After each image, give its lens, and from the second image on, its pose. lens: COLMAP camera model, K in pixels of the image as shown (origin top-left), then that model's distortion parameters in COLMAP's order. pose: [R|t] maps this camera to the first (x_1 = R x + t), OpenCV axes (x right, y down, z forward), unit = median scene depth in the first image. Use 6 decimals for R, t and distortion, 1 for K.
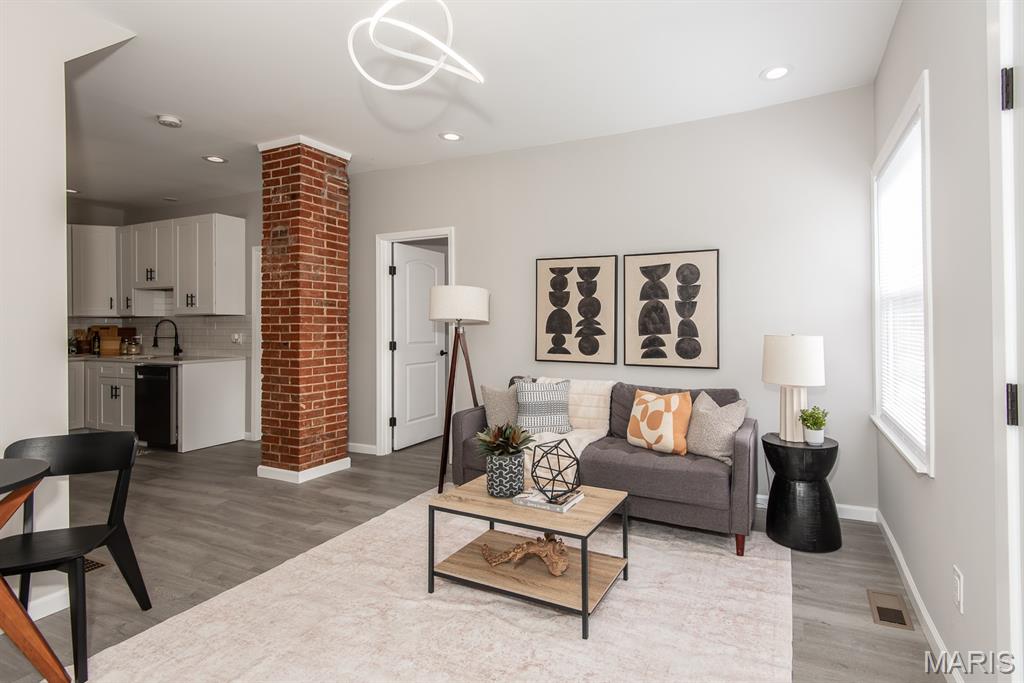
lens RADIAL K [[490.4, 0, 565.3], [0, 490.4, 323.5], [0, 0, 1]] dist [0.019242, -0.001172]
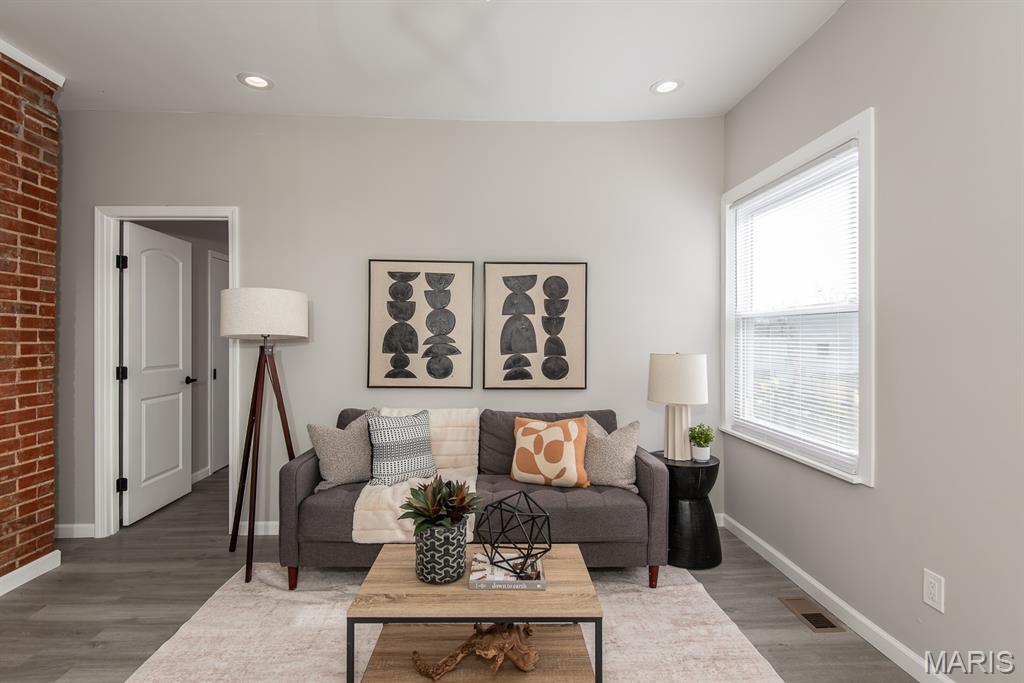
lens RADIAL K [[506.9, 0, 497.2], [0, 506.9, 336.2], [0, 0, 1]] dist [0.029164, -0.020220]
pose [[0.901987, 0.001539, 0.431761, -0.248864], [-0.001957, 0.999998, 0.000524, -0.008793], [-0.431760, -0.001318, 0.901988, 0.181152]]
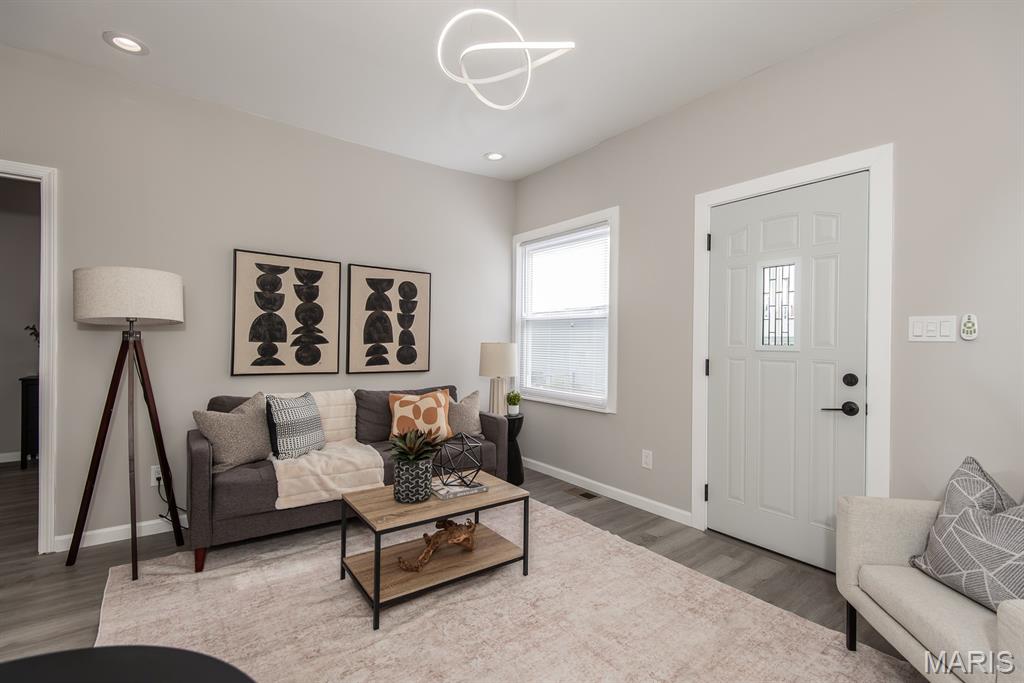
lens RADIAL K [[467.9, 0, 520.3], [0, 467.9, 342.5], [0, 0, 1]] dist [0.025139, -0.013914]
pose [[0.469424, 0.005611, 0.882955, -0.570427], [-0.013644, 0.999907, 0.000900, 0.016073], [-0.882867, -0.012470, 0.469457, 0.240372]]
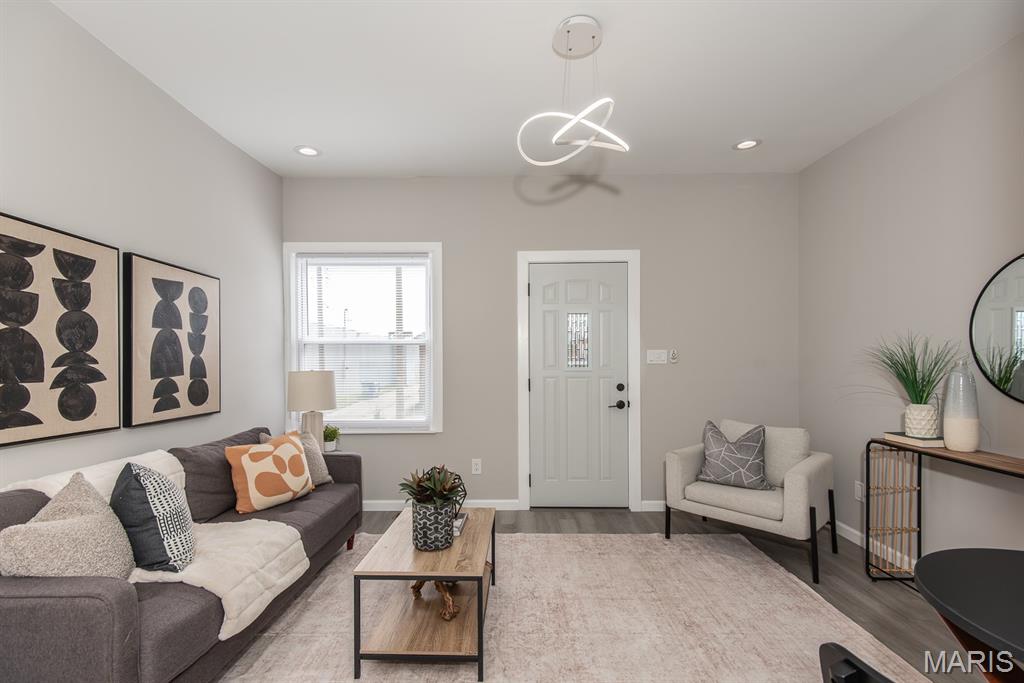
lens RADIAL K [[461.5, 0, 515.7], [0, 461.5, 363.5], [0, 0, 1]] dist [0.024829, -0.013645]
pose [[-0.418733, 0.001328, 0.908108, -0.640236], [0.004995, 0.999987, 0.000840, 0.005104], [-0.908096, 0.004888, -0.418734, 0.811401]]
